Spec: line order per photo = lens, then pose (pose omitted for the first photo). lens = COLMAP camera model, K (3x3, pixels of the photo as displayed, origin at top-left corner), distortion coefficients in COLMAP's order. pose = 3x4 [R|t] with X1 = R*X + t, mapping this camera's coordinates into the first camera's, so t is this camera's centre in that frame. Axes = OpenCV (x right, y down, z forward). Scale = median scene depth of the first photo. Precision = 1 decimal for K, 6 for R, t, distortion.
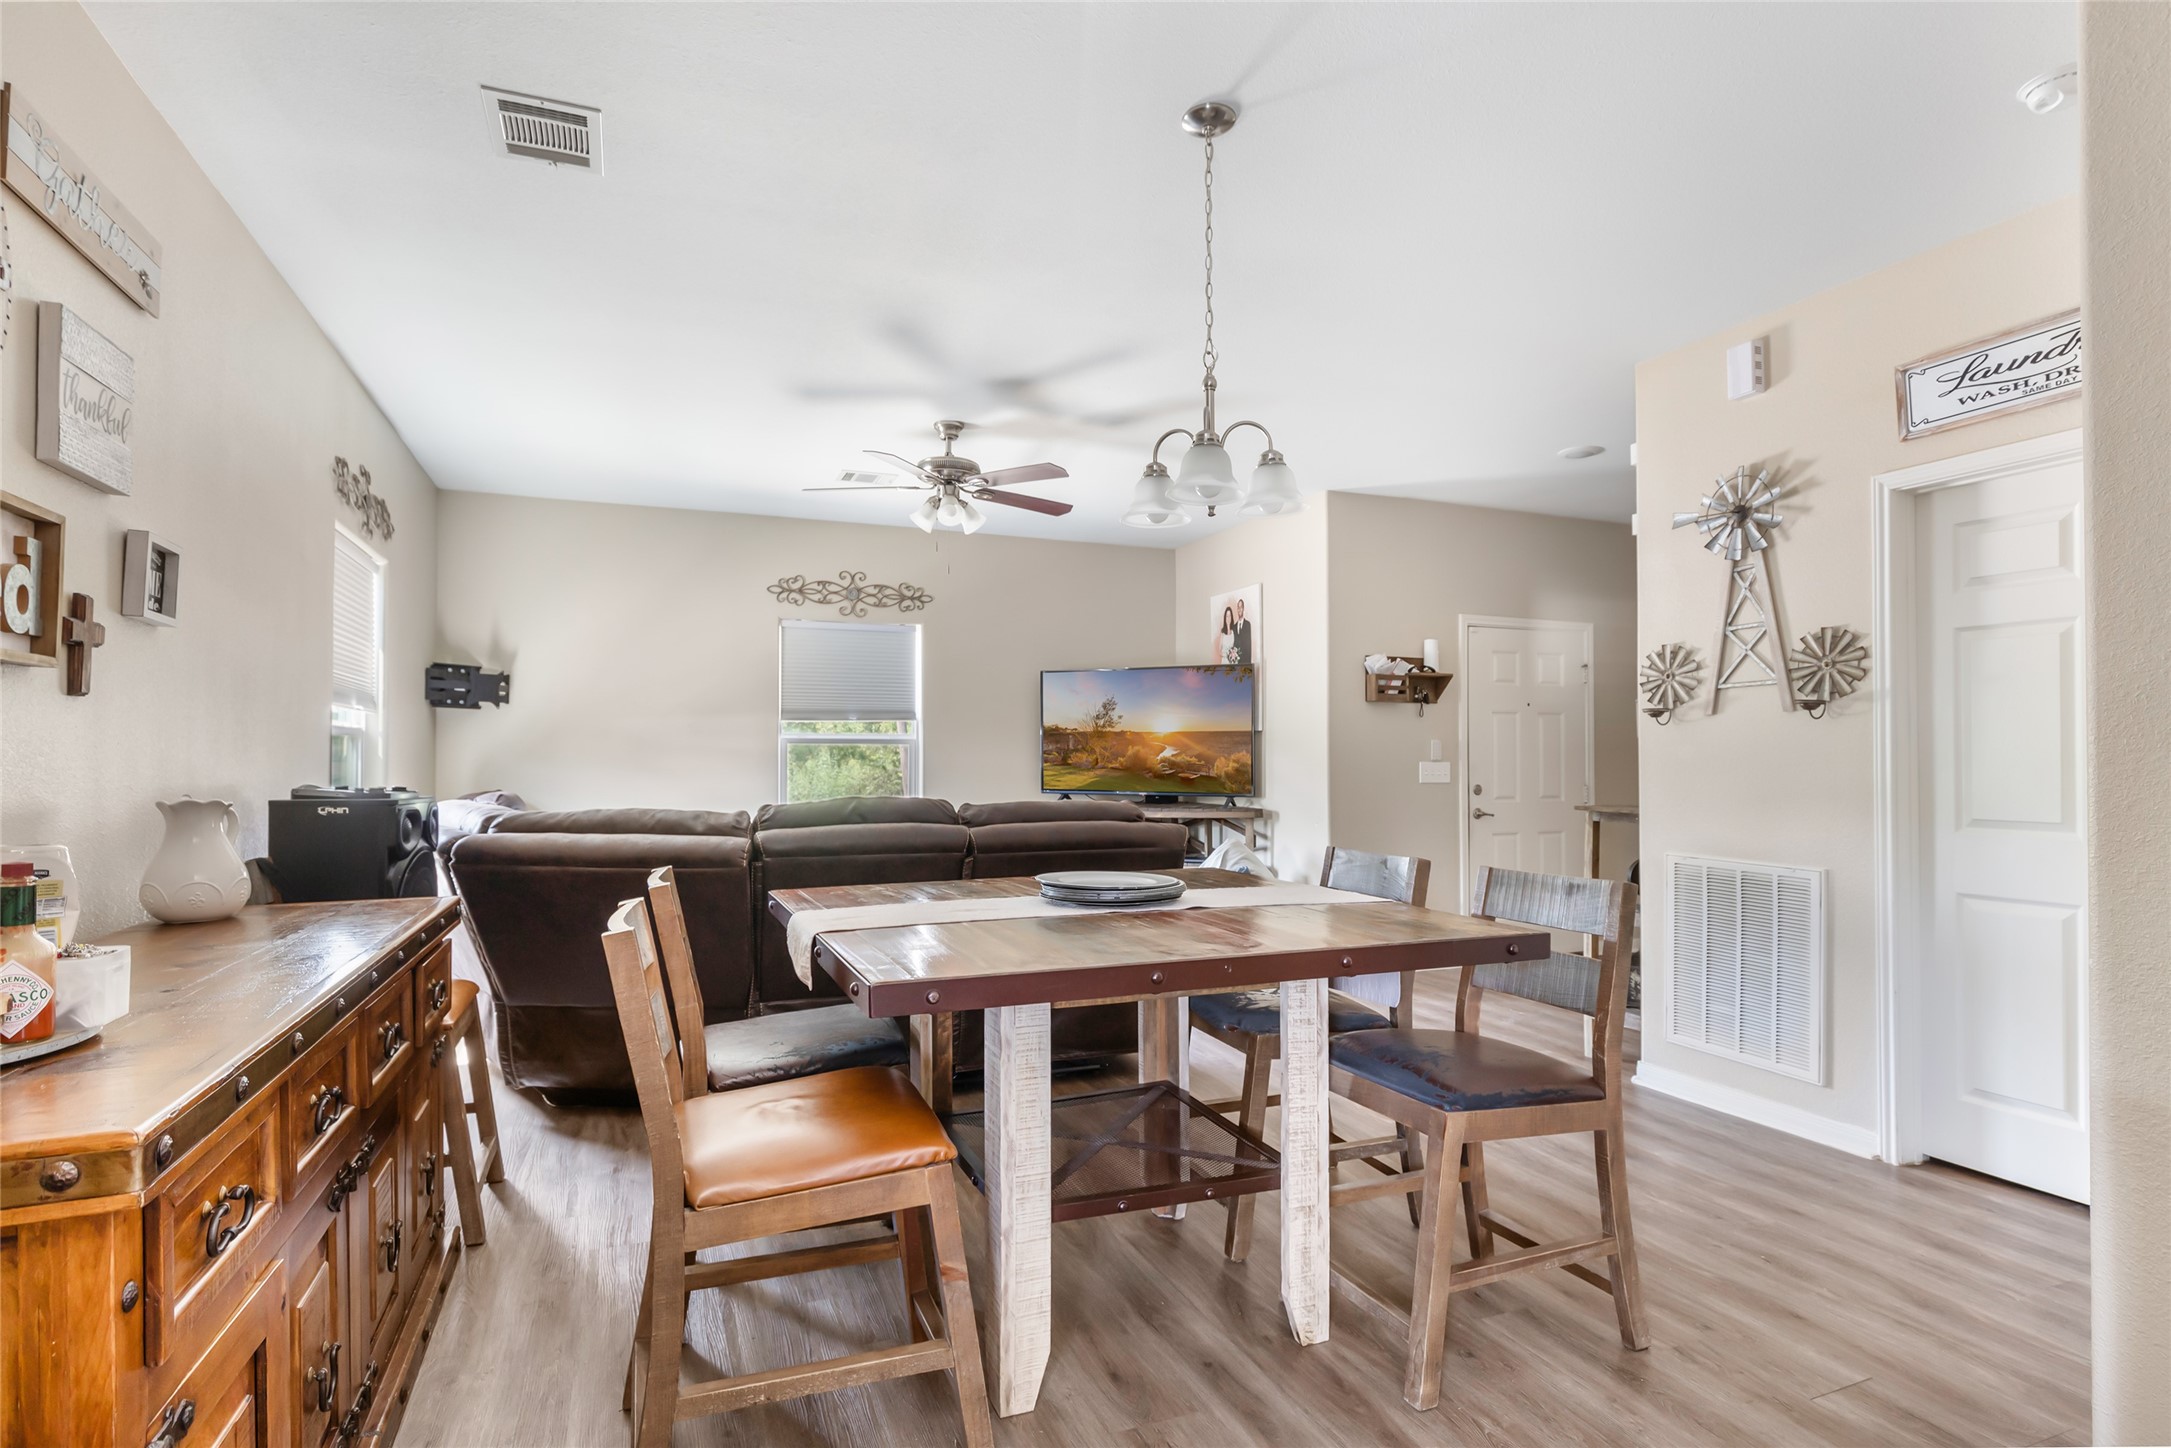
lens RADIAL K [[1072.6, 0, 1085.5], [0, 1072.6, 724.0], [0, 0, 1]] dist [0.000348, -0.000015]
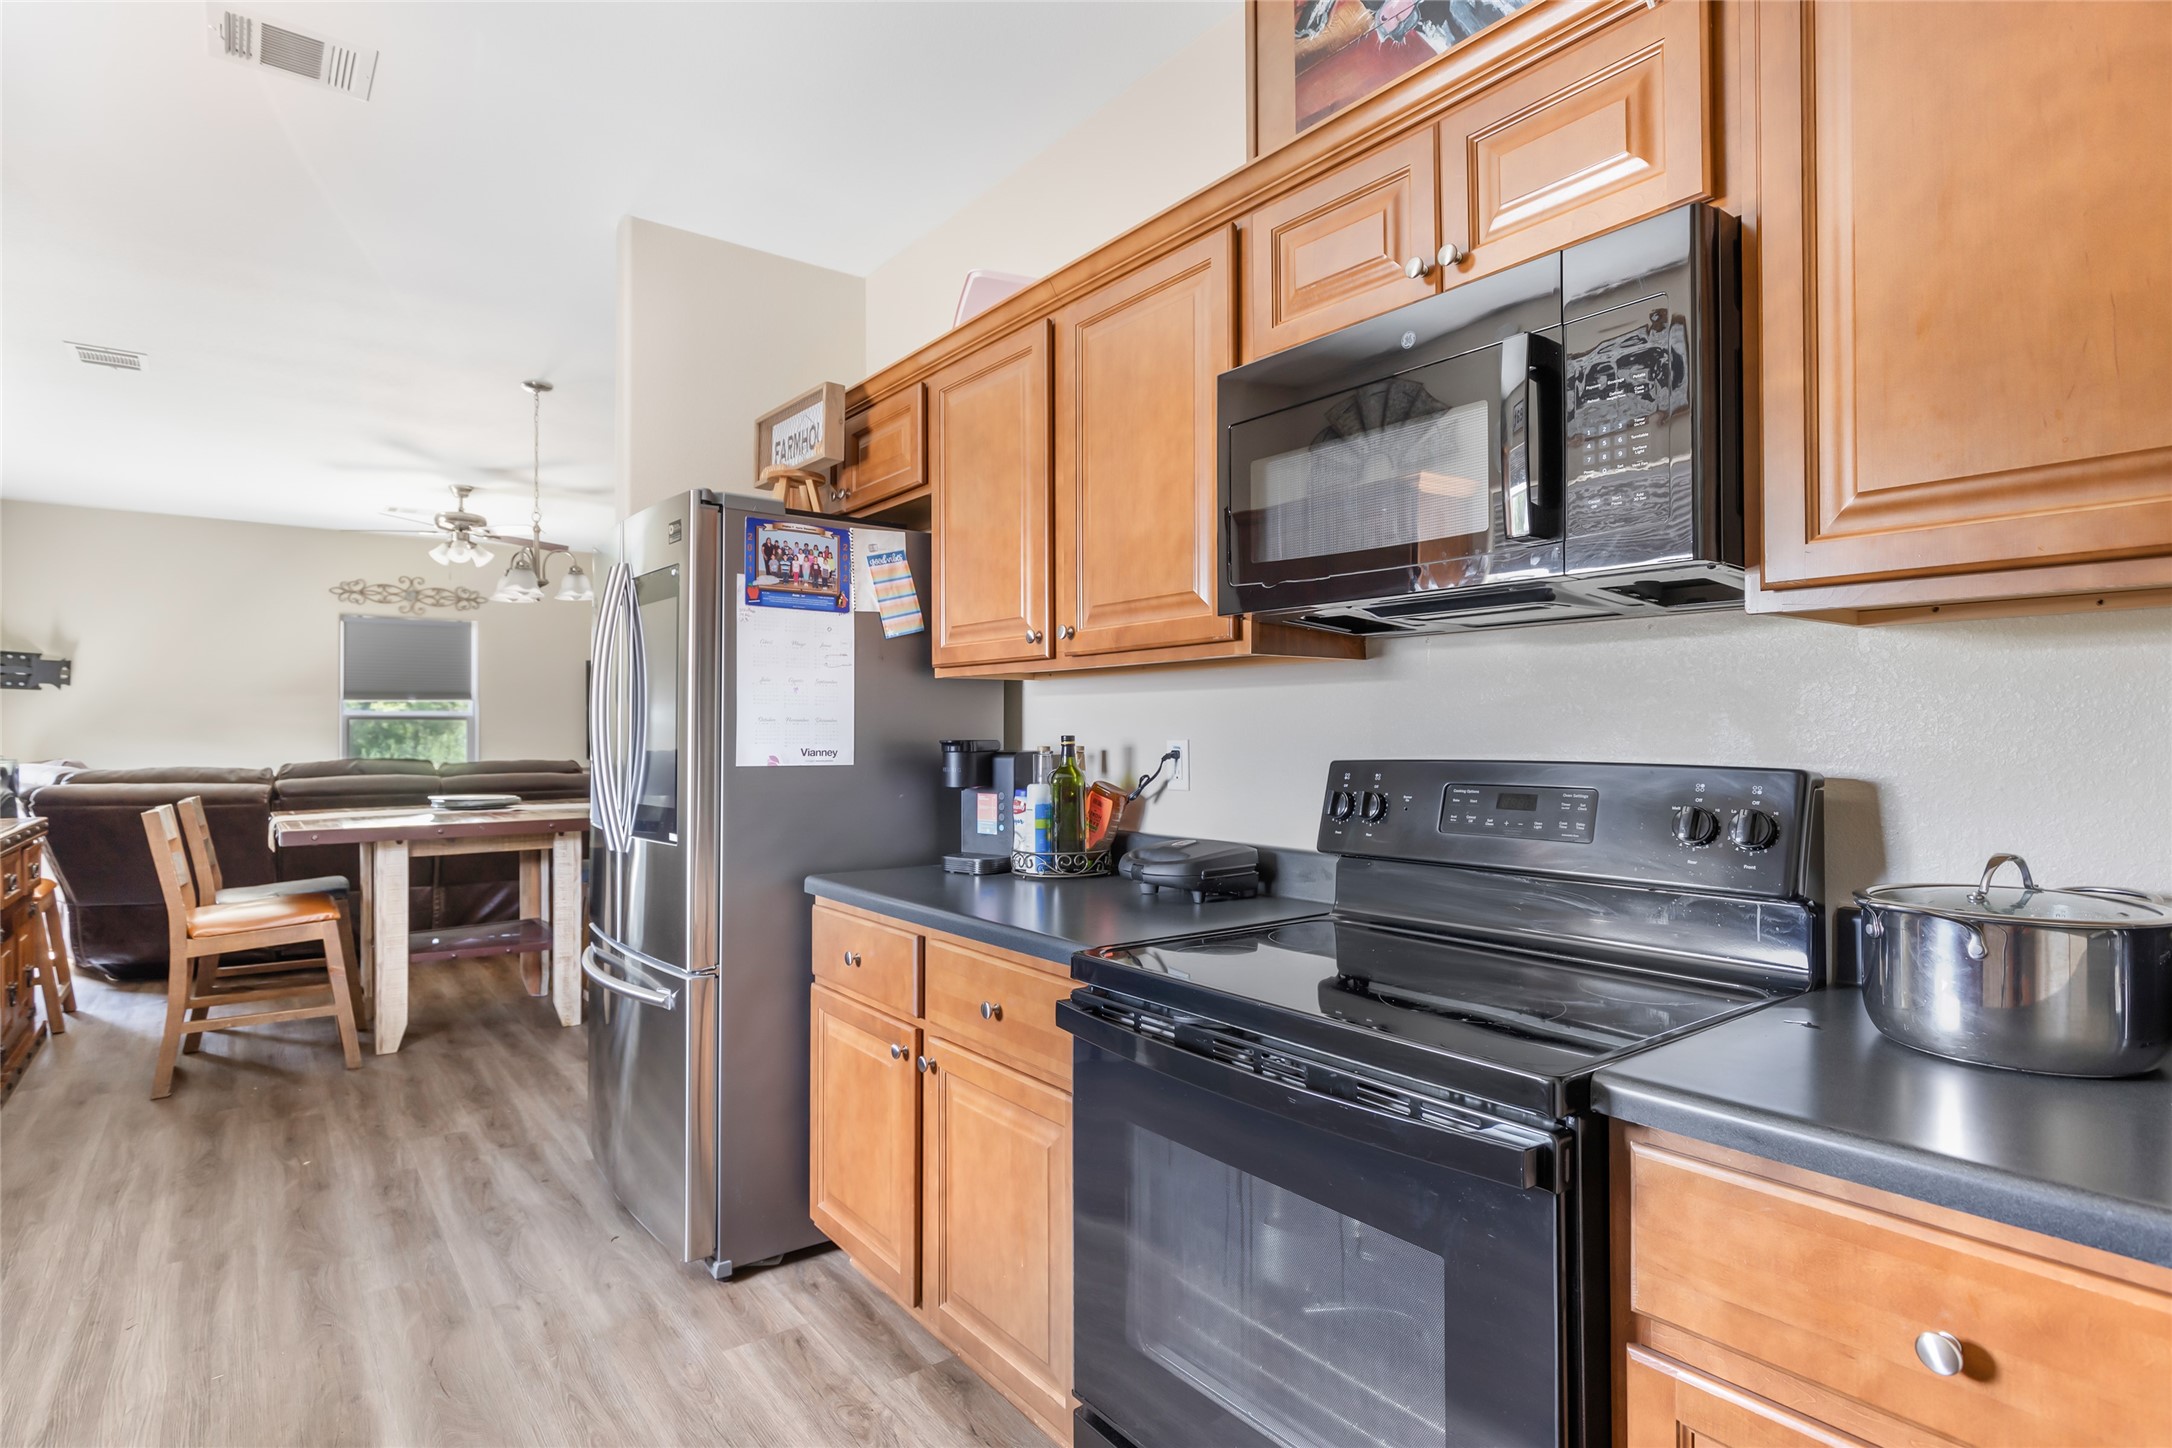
lens RADIAL K [[1109.7, 0, 1088.0], [0, 1109.7, 705.7], [0, 0, 1]] dist [-0.000970, 0.001698]
pose [[0.966794, 0.004063, 0.255524, 0.391122], [-0.006573, 0.999938, 0.008968, -0.026104], [-0.255472, -0.010350, 0.966761, -0.786300]]
